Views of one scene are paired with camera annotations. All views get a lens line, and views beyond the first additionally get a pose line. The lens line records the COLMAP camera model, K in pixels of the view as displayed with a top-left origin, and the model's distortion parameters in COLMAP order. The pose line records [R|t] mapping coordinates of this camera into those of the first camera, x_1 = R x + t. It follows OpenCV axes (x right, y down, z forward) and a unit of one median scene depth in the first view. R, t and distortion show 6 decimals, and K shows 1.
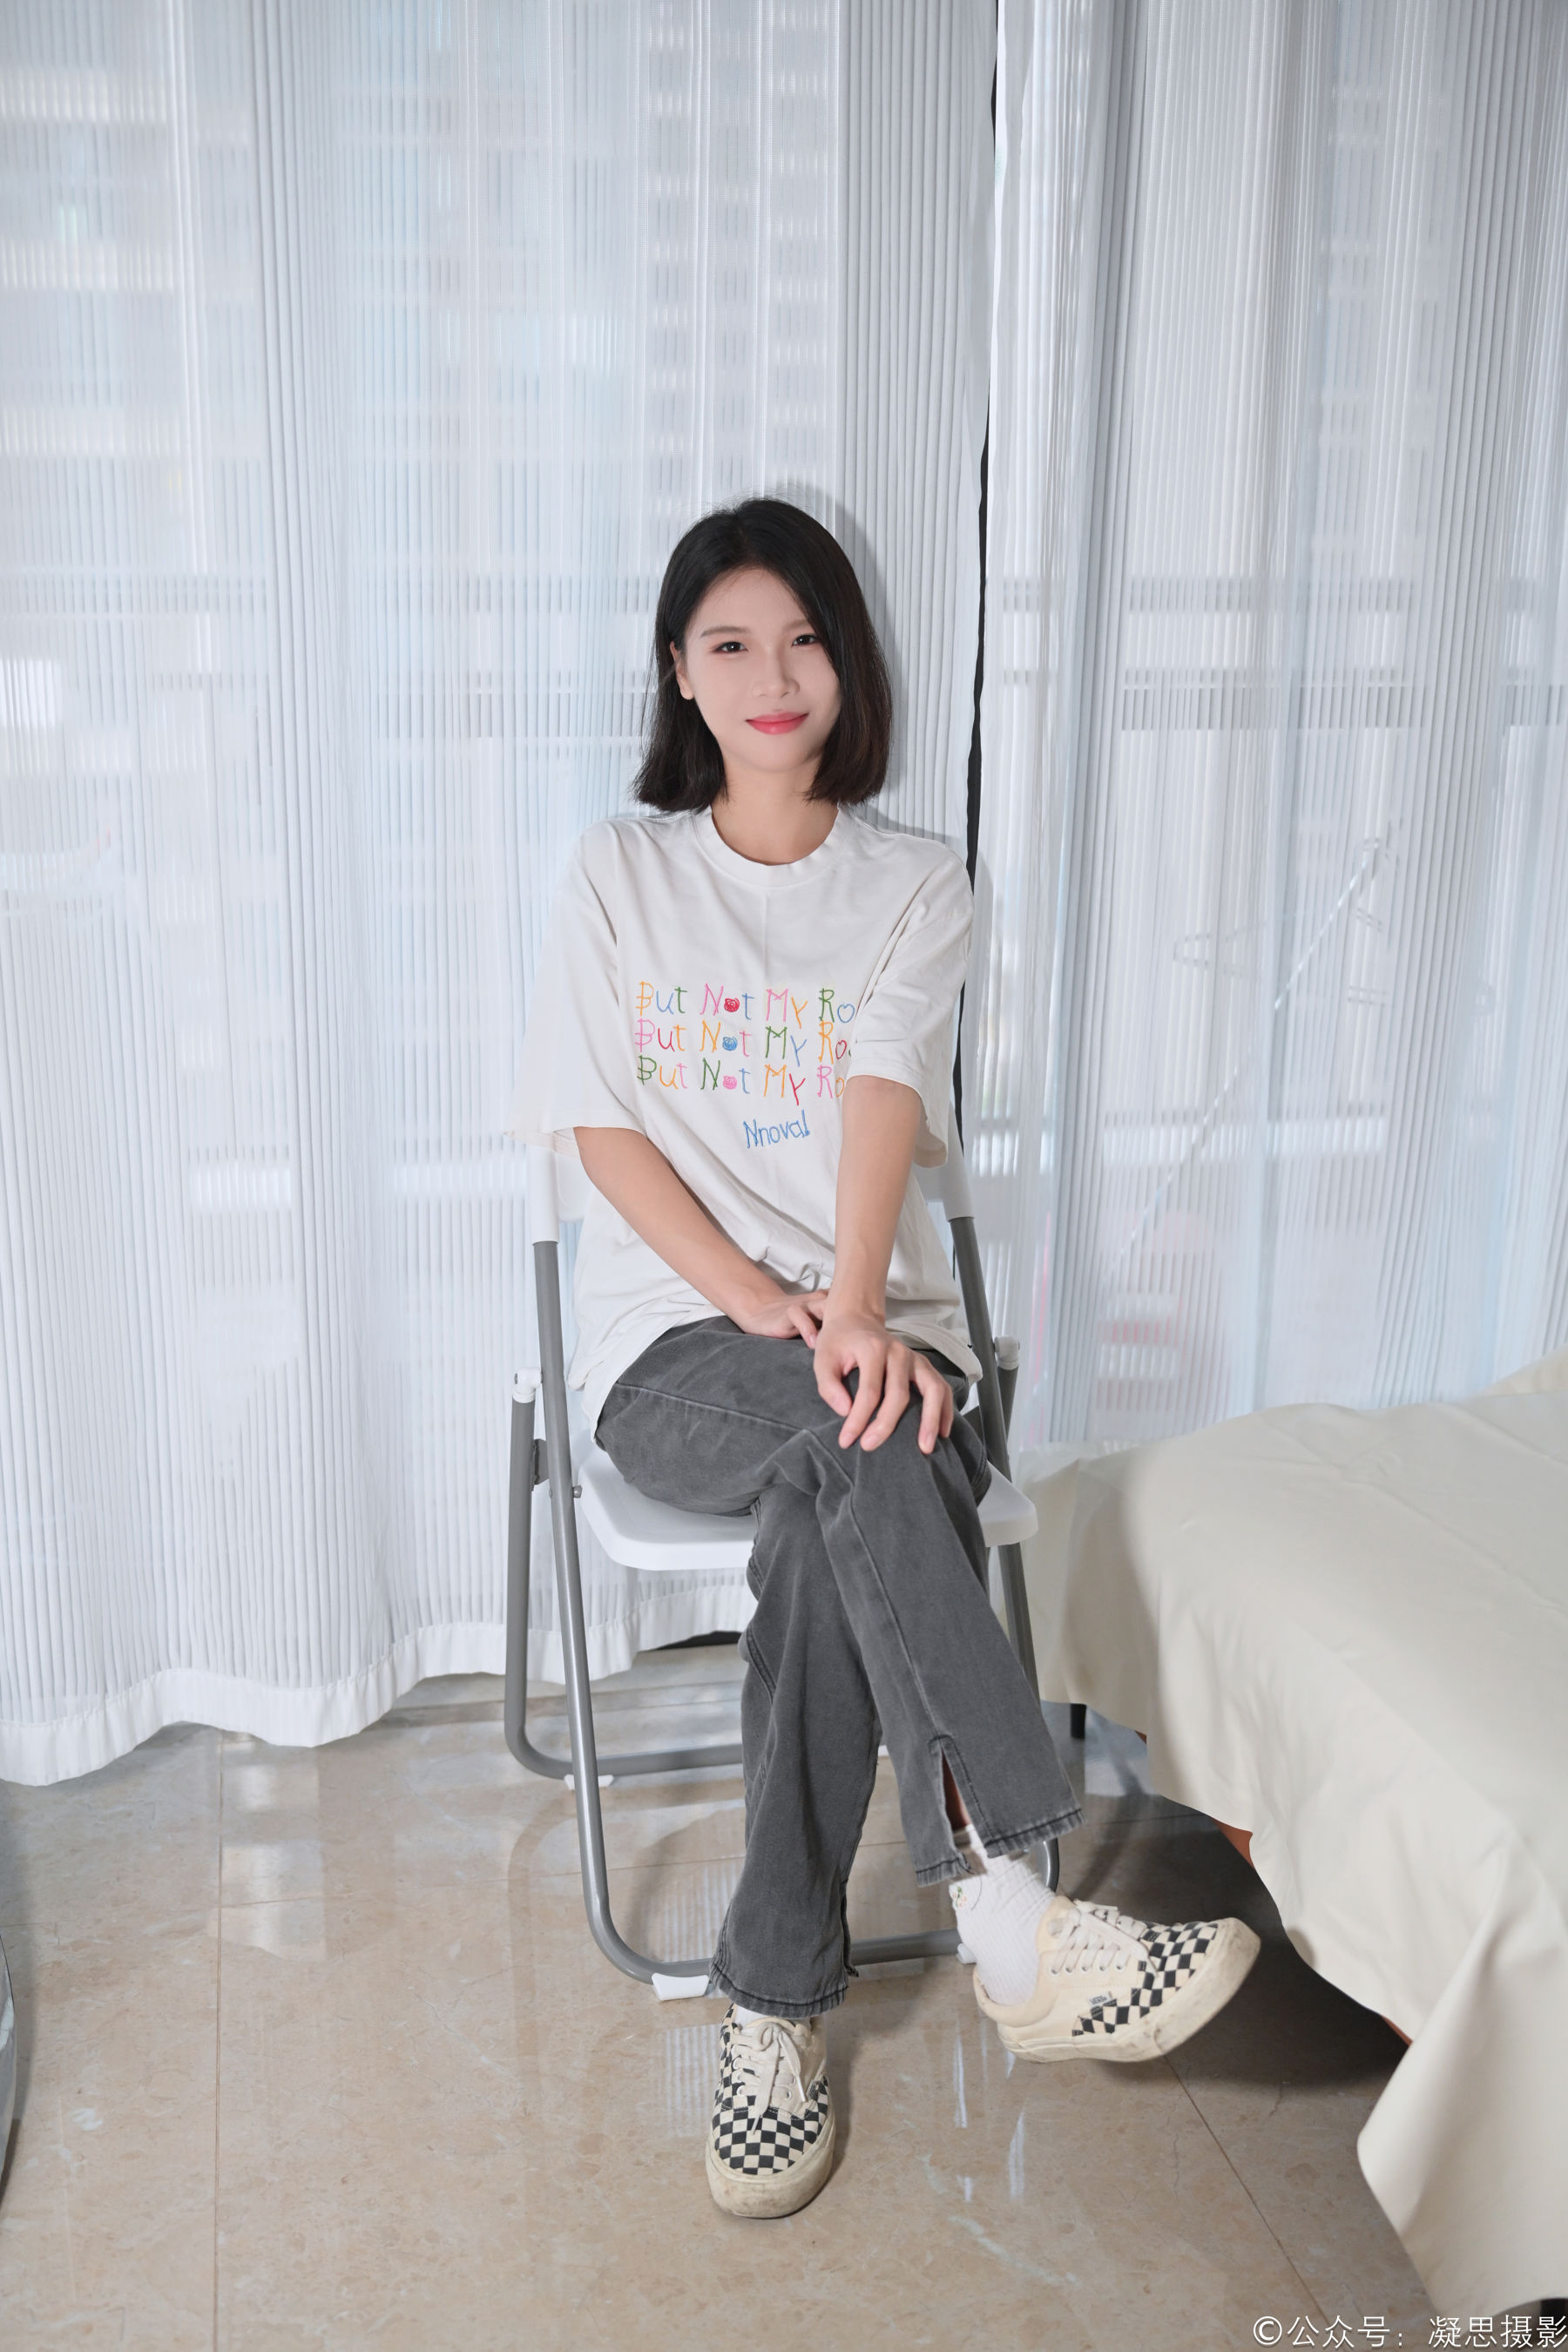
lens RADIAL K [[2551.1, 0, 768.7], [0, 2551.1, 1179.7], [0, 0, 1]] dist [-0.028554, 0.000000]
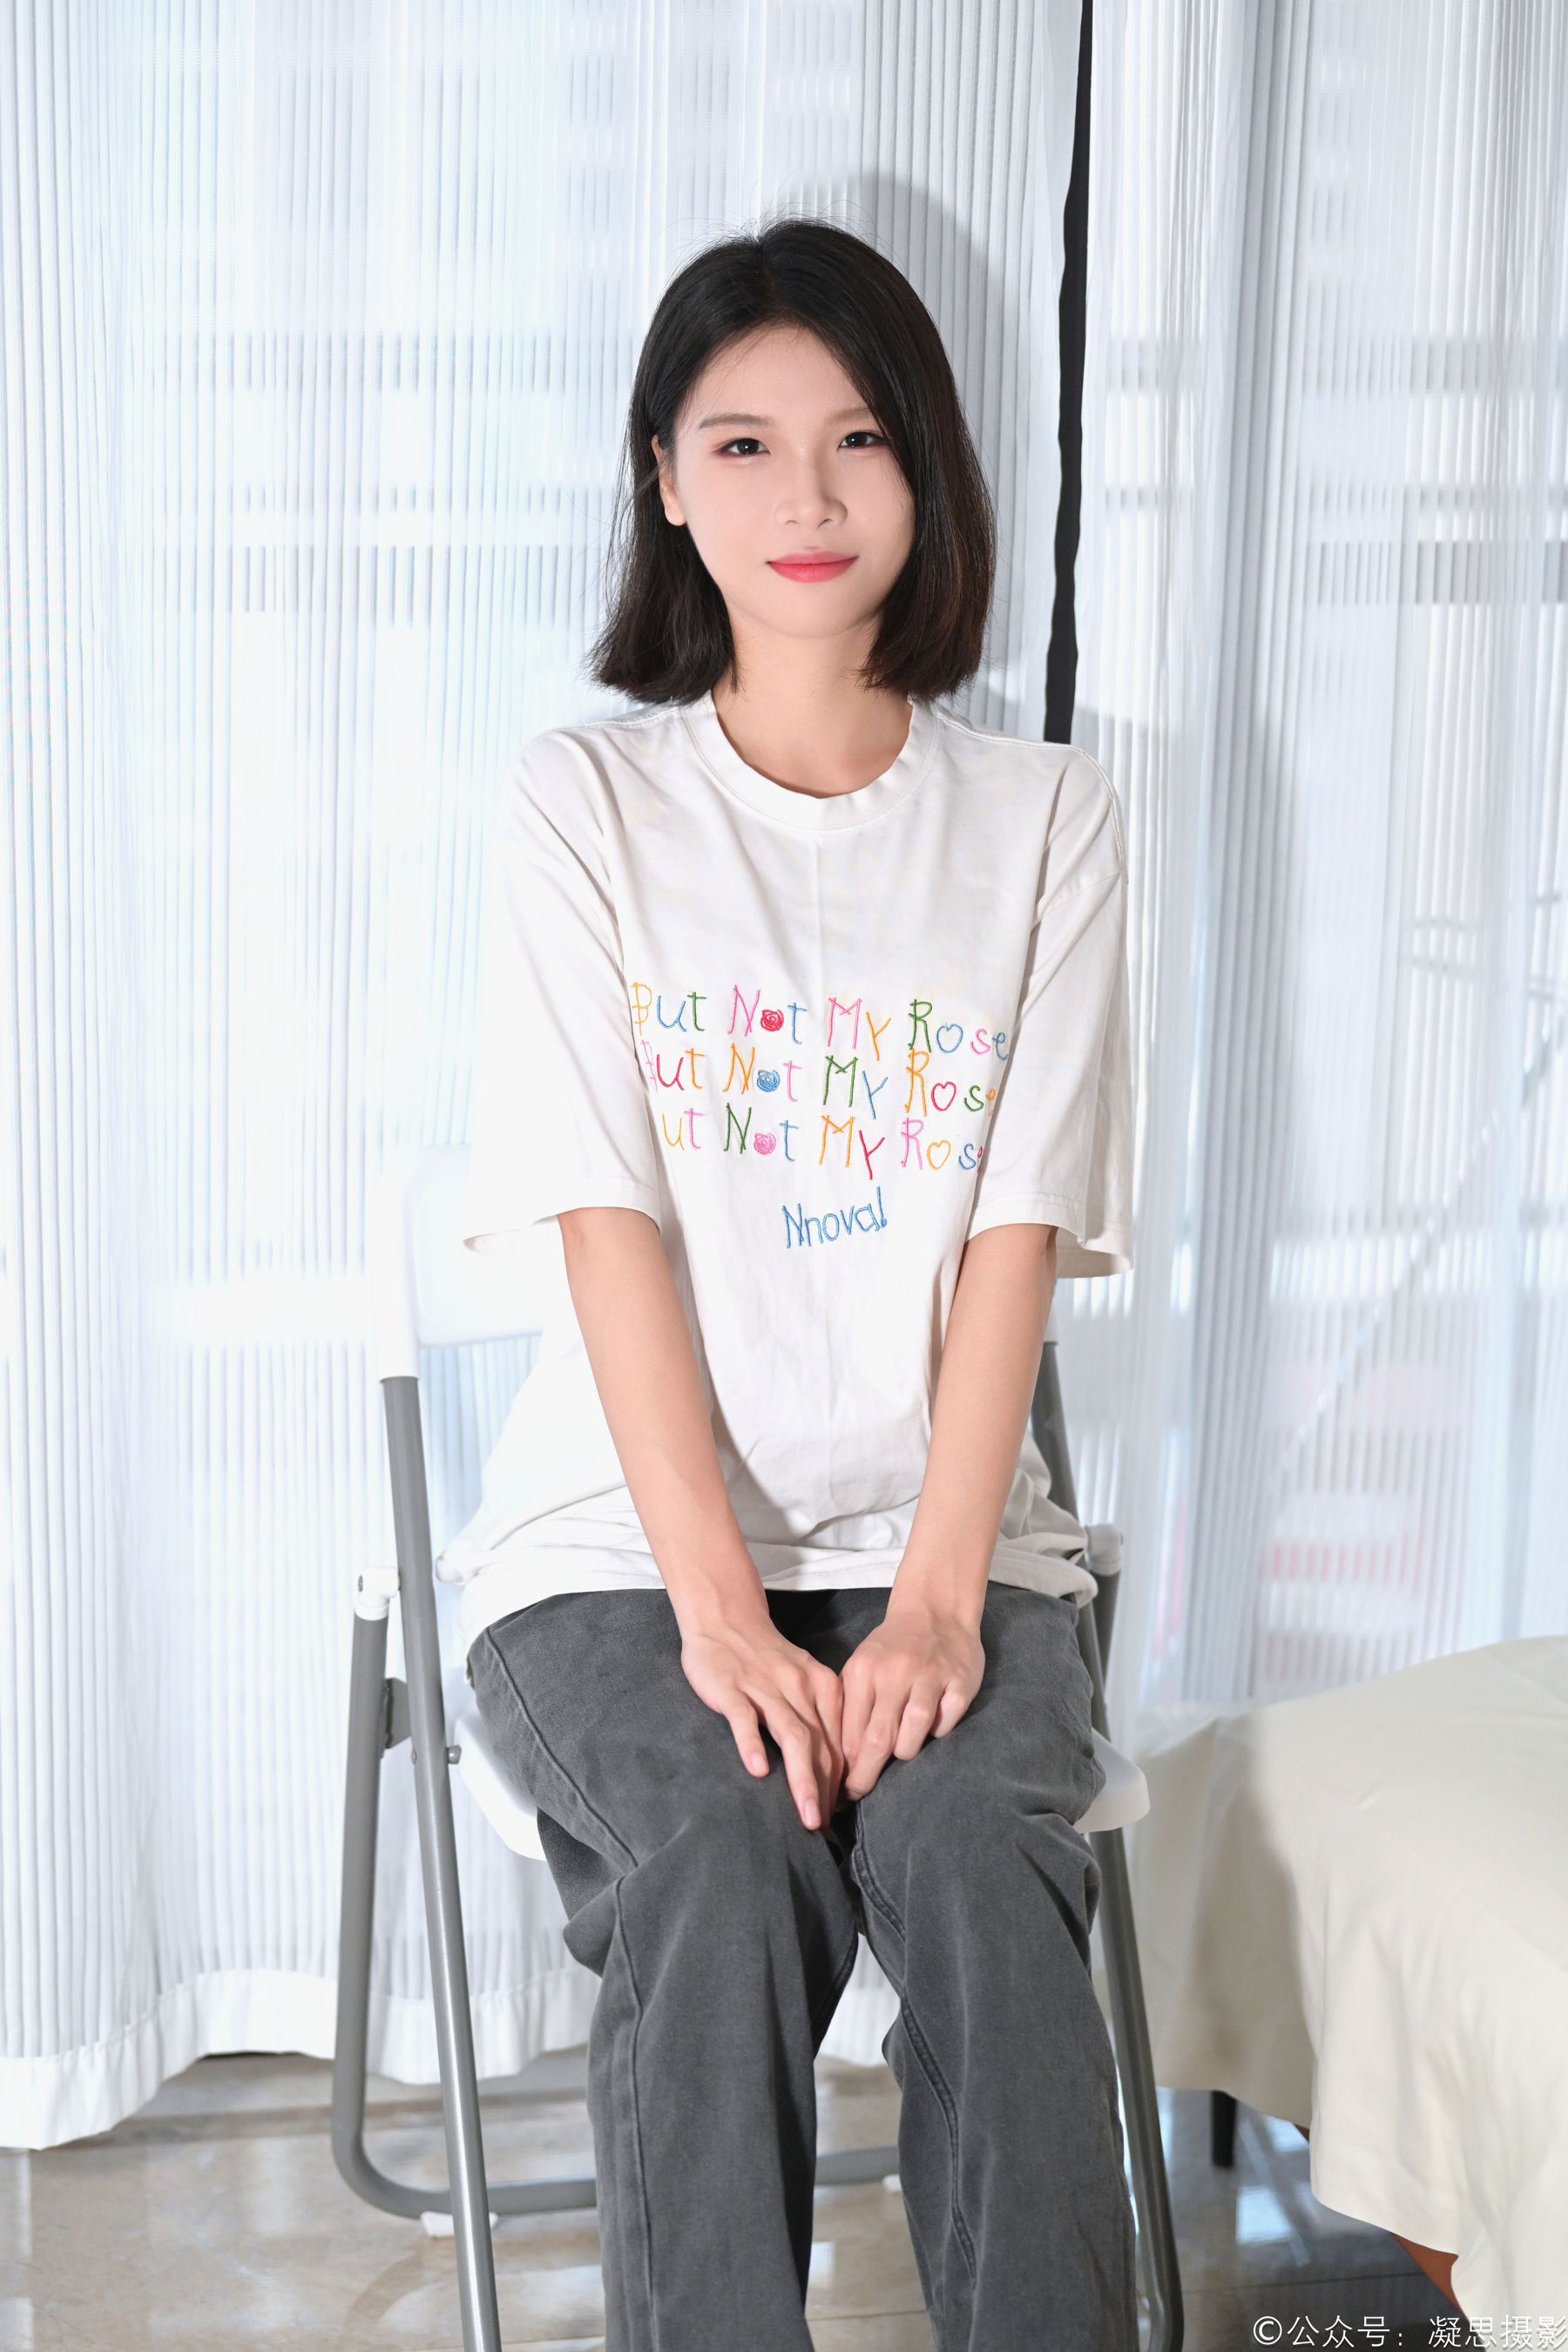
lens RADIAL K [[4450.8, 0, 796.0], [0, 4450.8, 1171.1], [0, 0, 1]] dist [-0.072399, 0.000000]
pose [[0.999975, 0.004572, 0.005370, 0.006384], [-0.004339, 0.999083, -0.042591, 0.019400], [-0.005560, 0.042567, 0.999078, -0.141620]]
